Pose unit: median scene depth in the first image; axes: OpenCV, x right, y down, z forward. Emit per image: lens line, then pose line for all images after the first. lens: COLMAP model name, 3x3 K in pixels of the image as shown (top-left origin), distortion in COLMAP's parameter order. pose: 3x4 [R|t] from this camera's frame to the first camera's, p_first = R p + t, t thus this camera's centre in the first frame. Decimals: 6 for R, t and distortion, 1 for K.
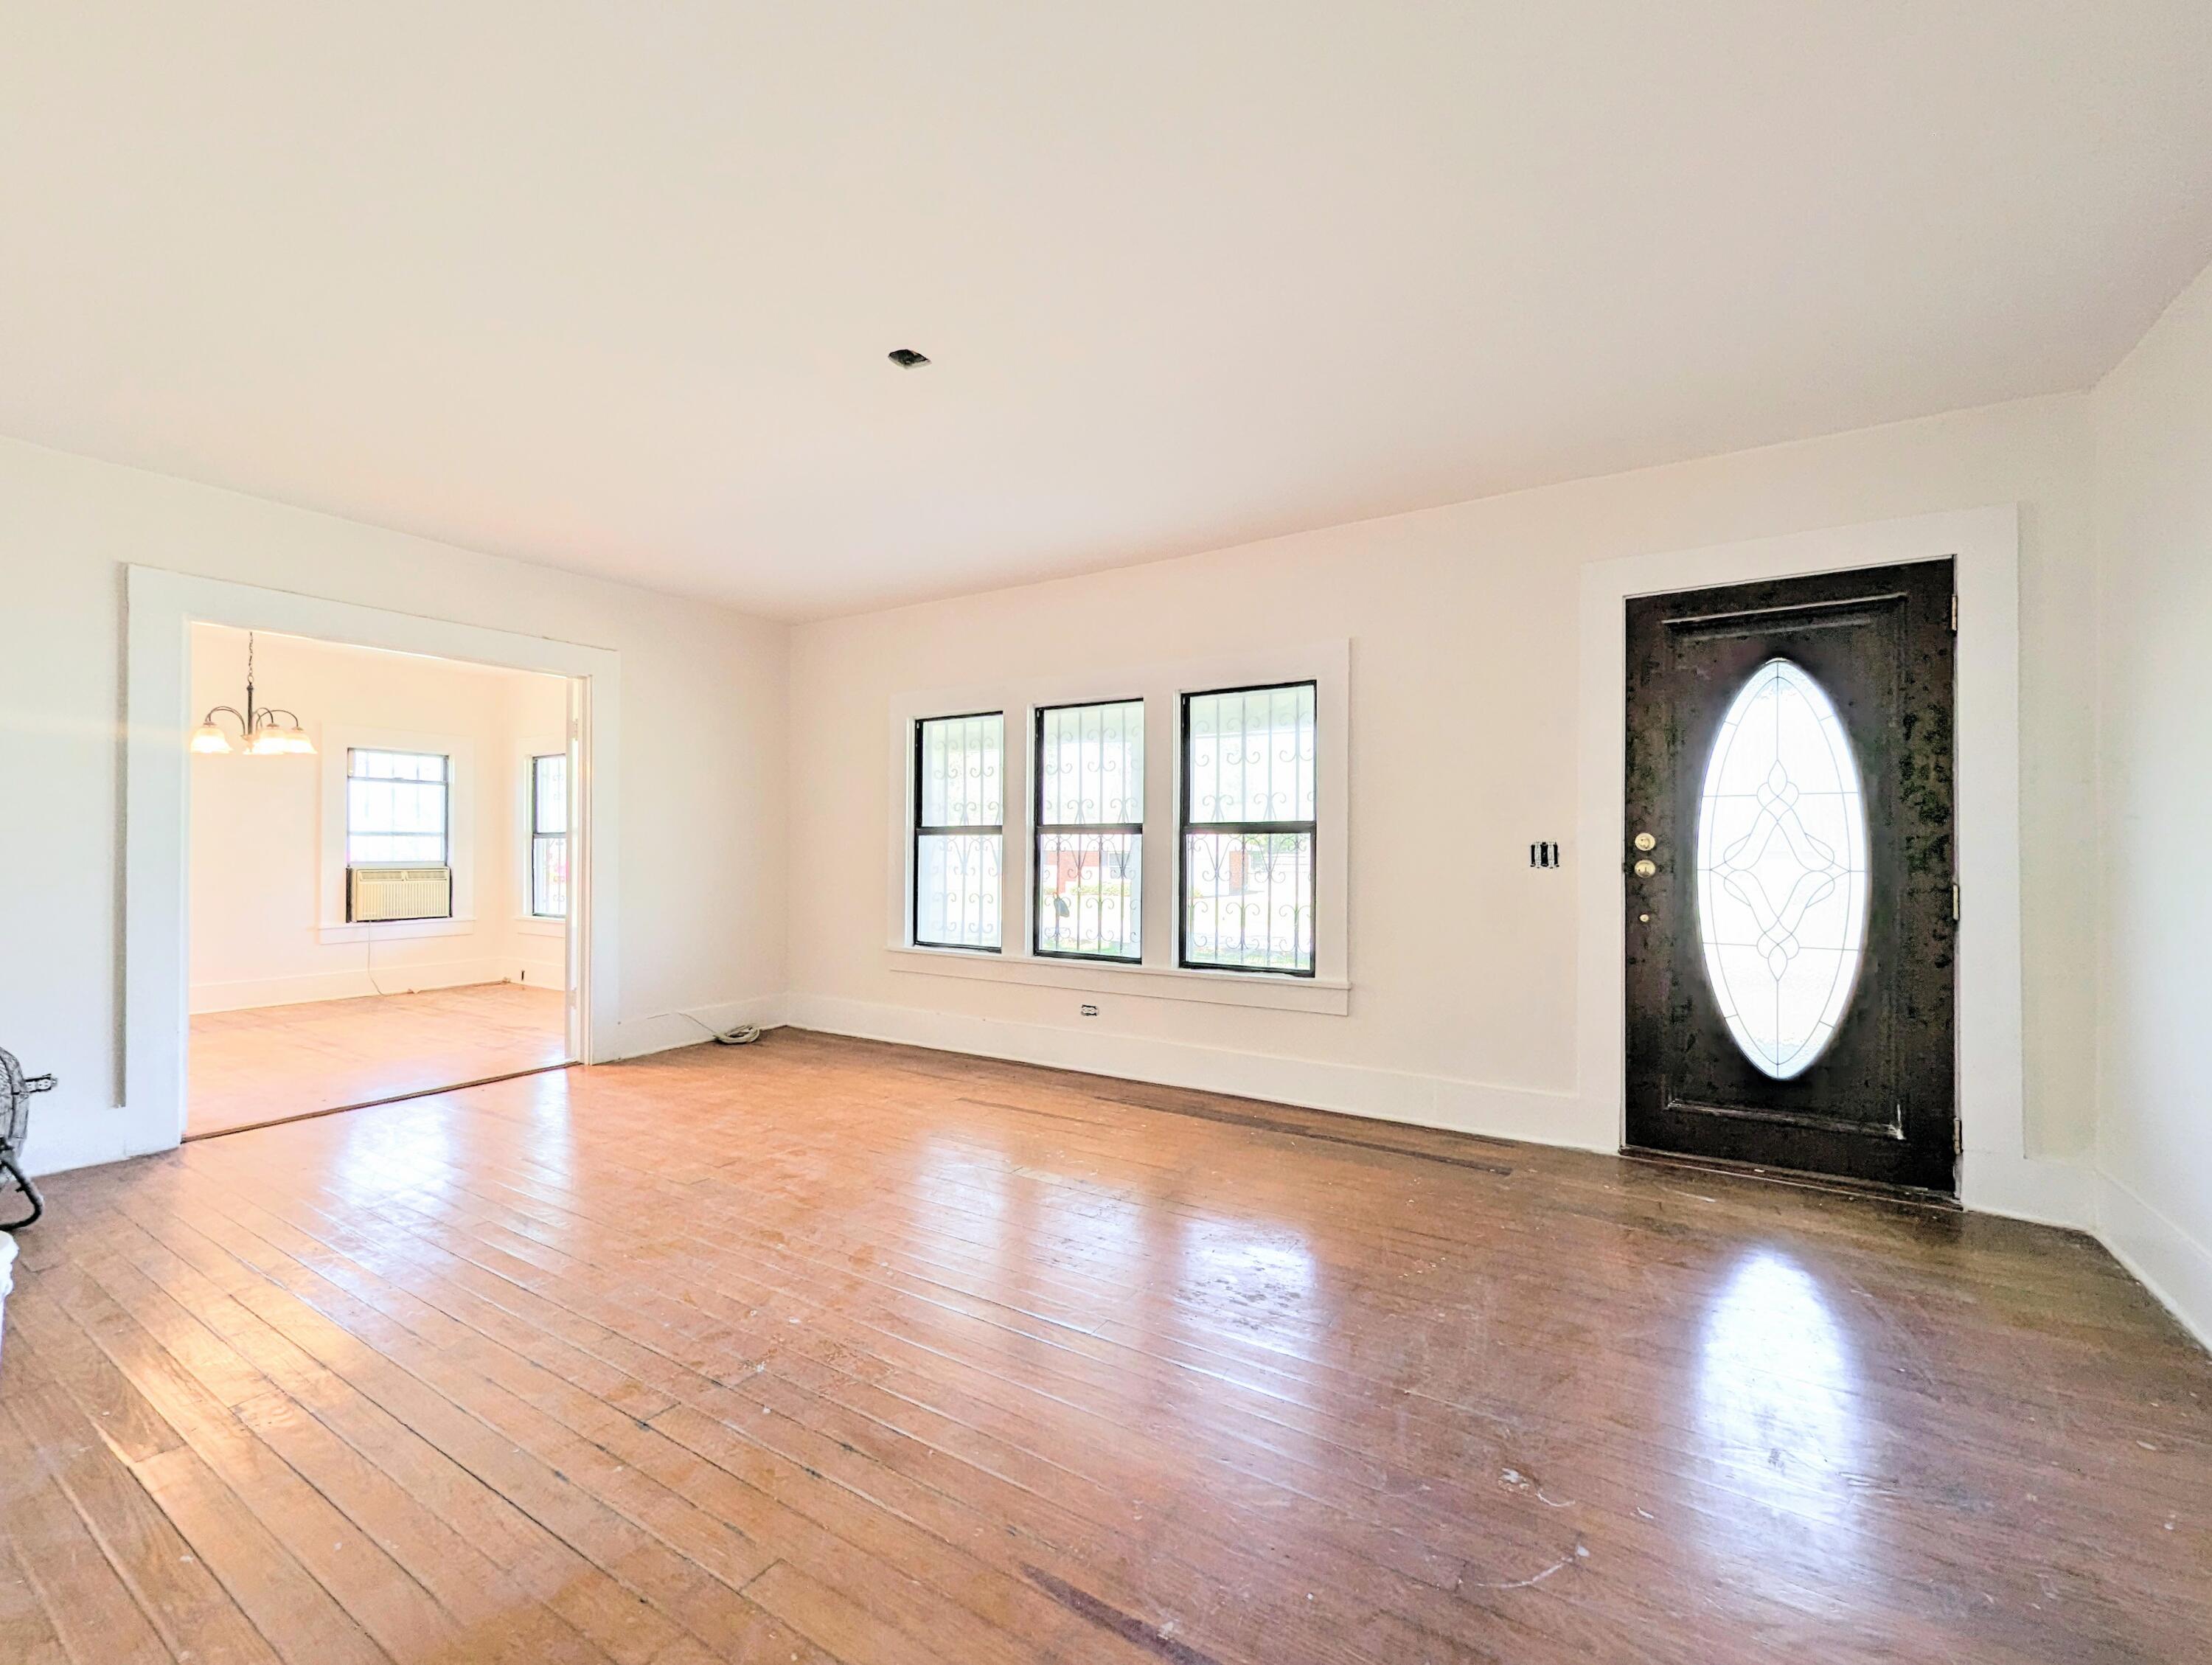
lens RADIAL K [[923.8, 0, 1118.4], [0, 923.8, 850.3], [0, 0, 1]] dist [-0.004108, 0.001539]
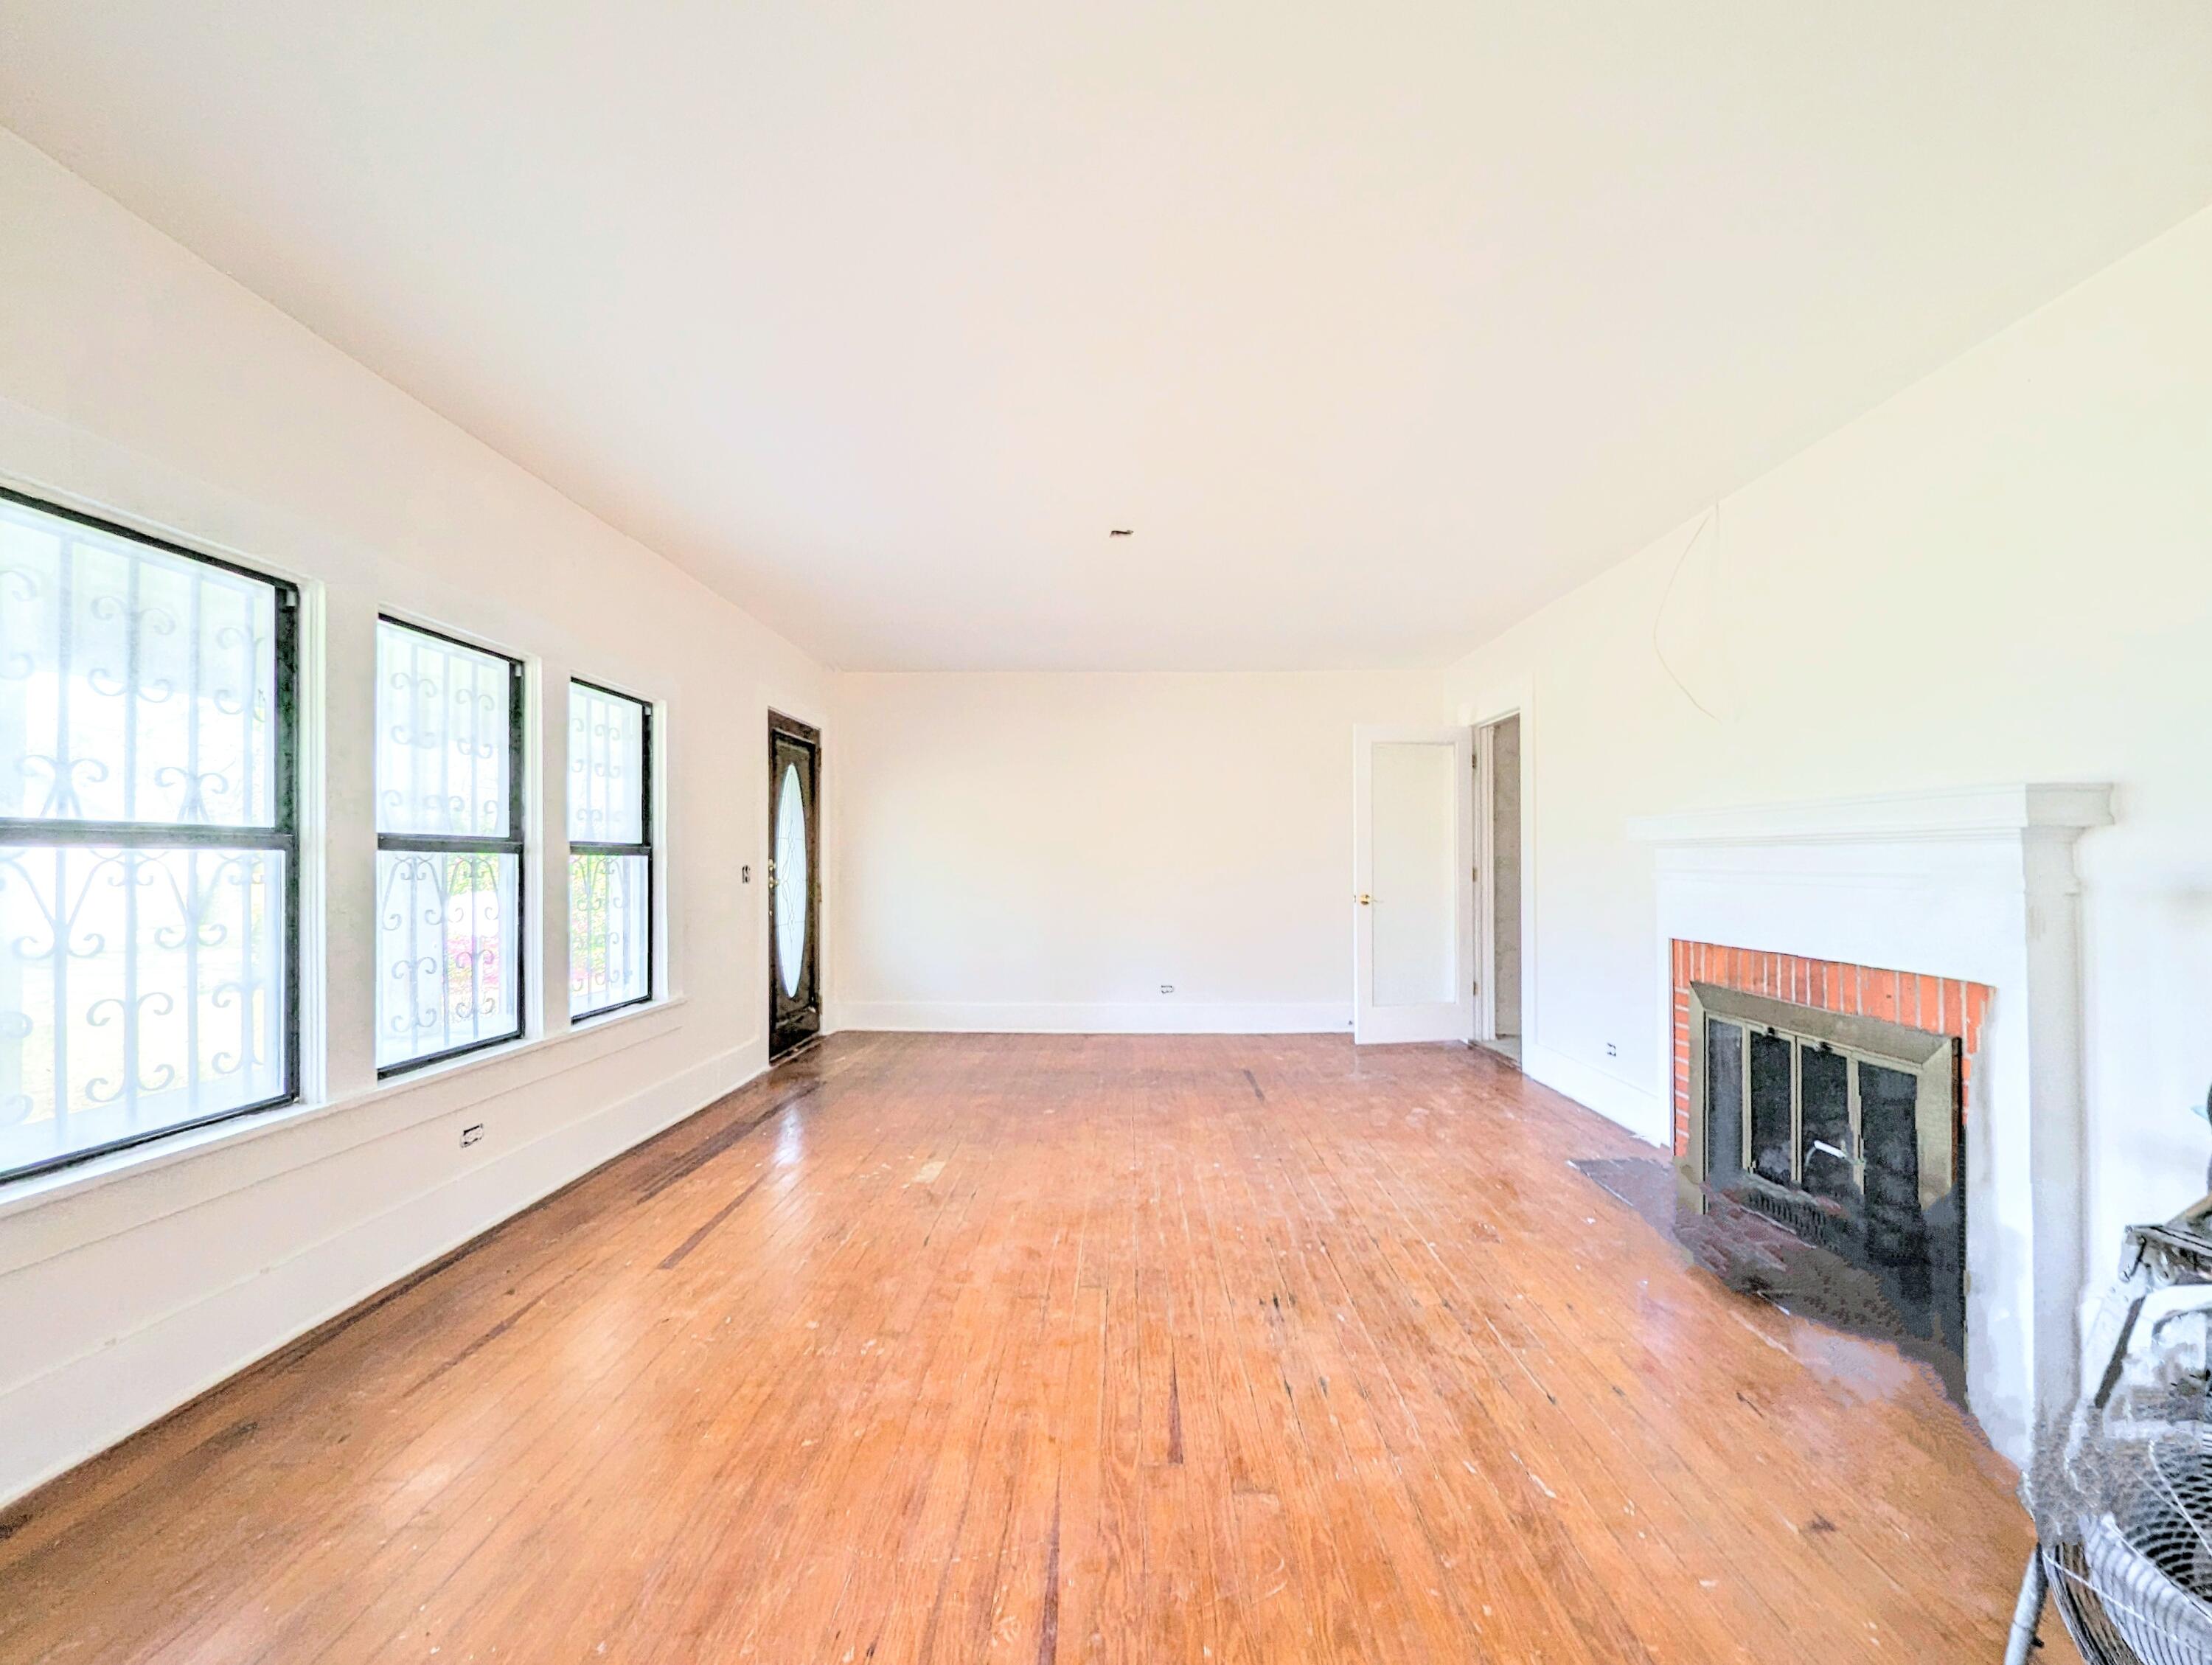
lens RADIAL K [[923.8, 0, 1118.4], [0, 923.8, 850.3], [0, 0, 1]] dist [-0.004108, 0.001539]
pose [[-0.518253, 0.010774, 0.855160, -0.937394], [0.001652, 0.999931, -0.011597, -0.012662], [-0.855226, -0.004598, -0.518235, 1.128300]]
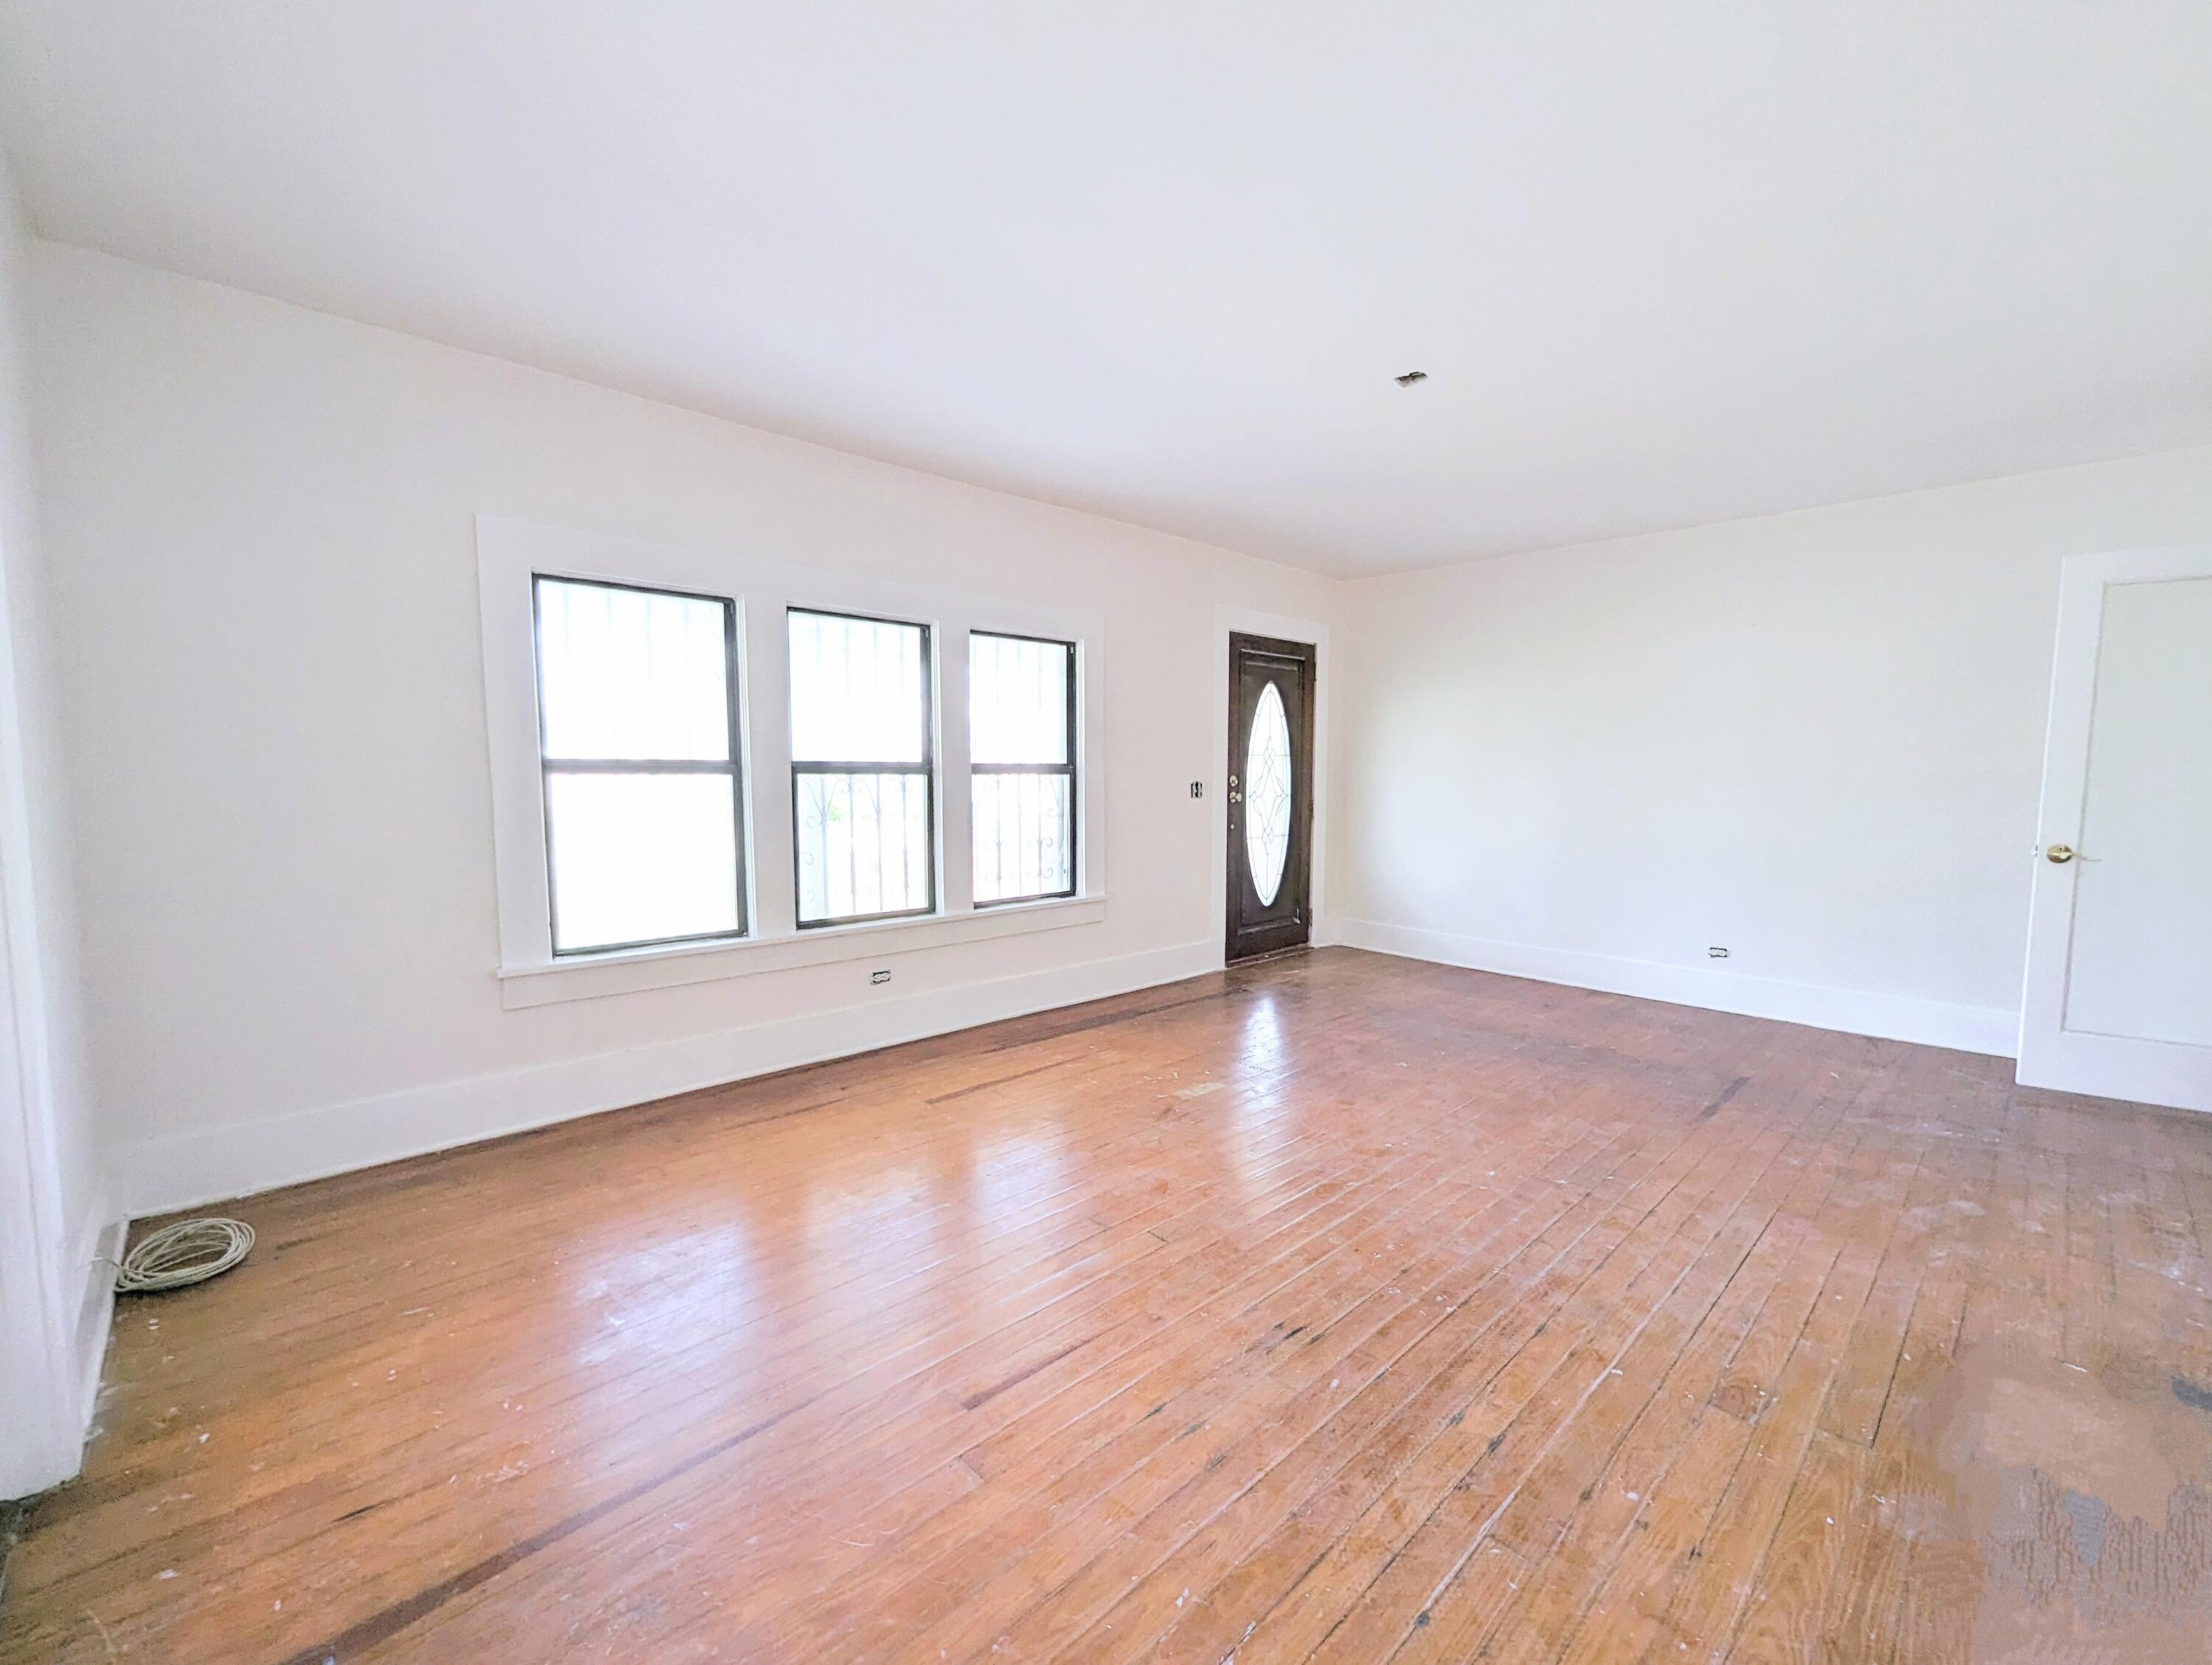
lens RADIAL K [[926.2, 0, 1112.8], [0, 926.2, 846.6], [0, 0, 1]] dist [-0.001233, 0.001116]
pose [[0.248858, -0.083996, 0.964891, -0.960324], [-0.003280, 0.996154, 0.087563, -0.031728], [-0.968535, -0.024956, 0.247625, 0.681945]]
